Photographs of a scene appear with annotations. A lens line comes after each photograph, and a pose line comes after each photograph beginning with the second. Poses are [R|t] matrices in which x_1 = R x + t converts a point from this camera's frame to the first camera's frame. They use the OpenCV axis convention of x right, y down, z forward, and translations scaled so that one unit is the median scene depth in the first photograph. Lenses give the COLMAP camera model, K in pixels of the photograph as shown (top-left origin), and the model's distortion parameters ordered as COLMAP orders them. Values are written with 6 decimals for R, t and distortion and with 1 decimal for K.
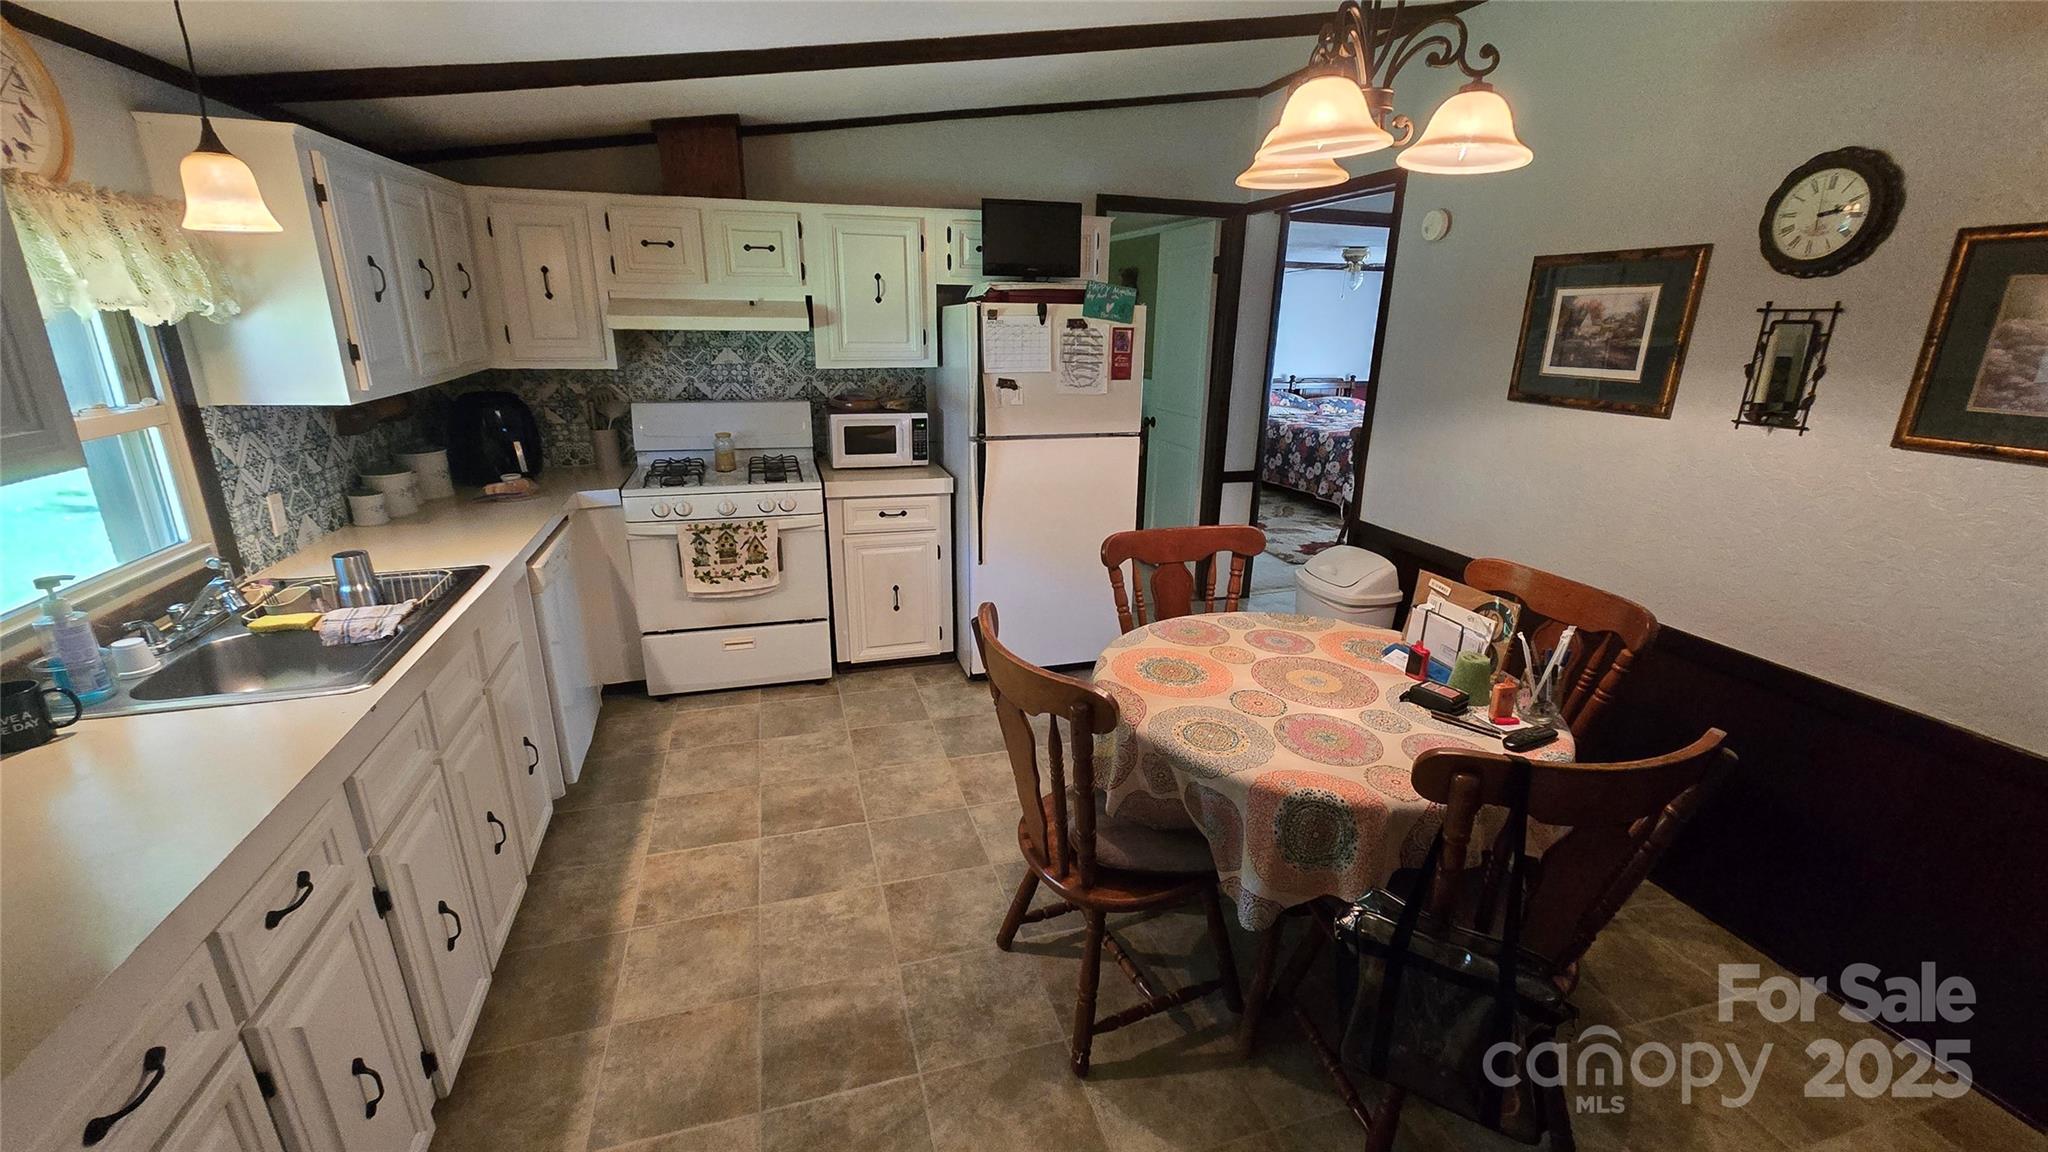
lens RADIAL K [[842.5, 0, 1025.4], [0, 842.5, 584.6], [0, 0, 1]] dist [-0.000214, 0.000067]
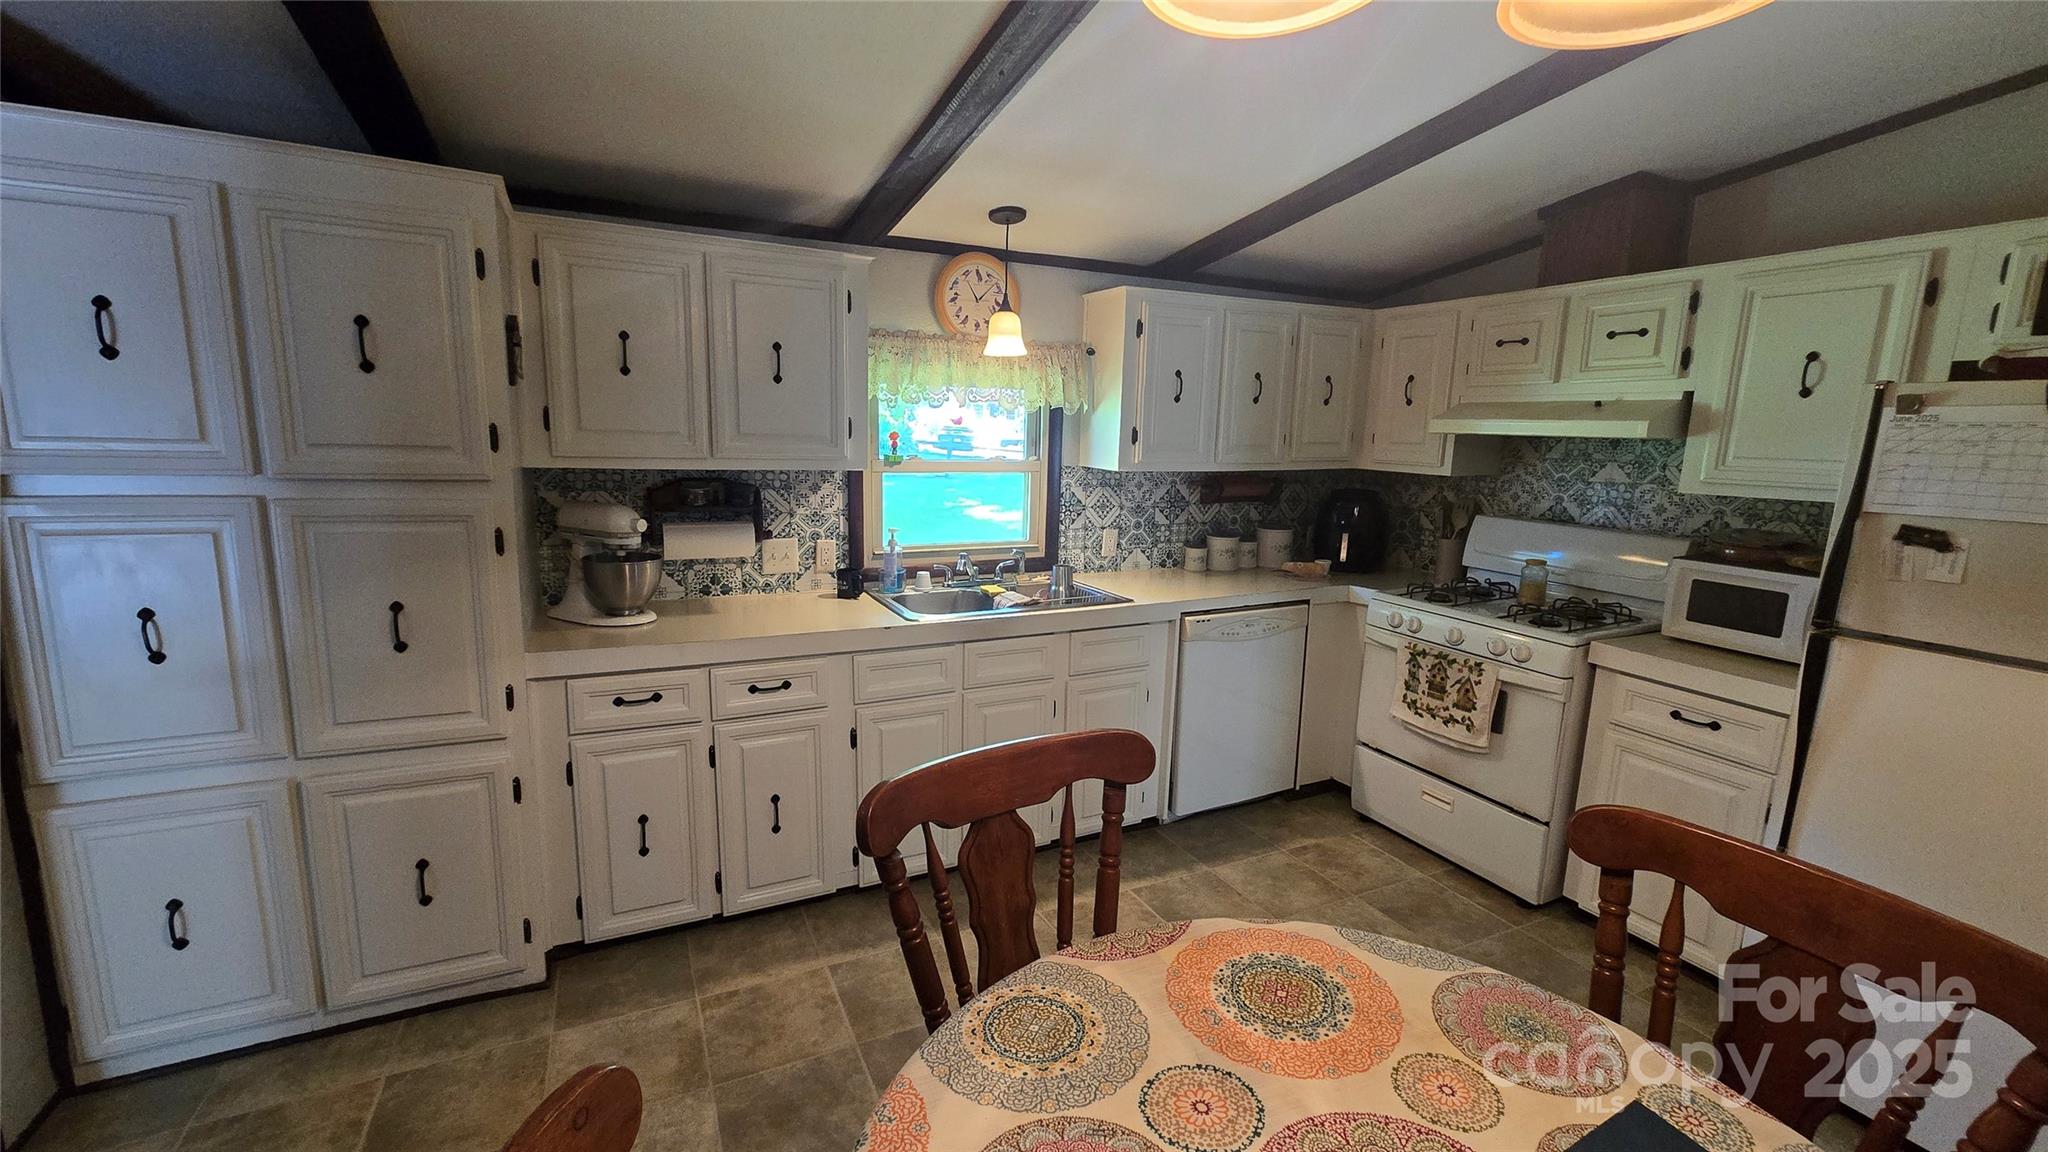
lens RADIAL K [[842.5, 0, 1023.9], [0, 842.5, 583.3], [0, 0, 1]] dist [-0.000214, 0.000067]
pose [[0.158267, 0.170875, -0.972499, 0.394881], [-0.327383, 0.938280, 0.111583, -0.094876], [0.931543, 0.300719, 0.204440, 0.411677]]
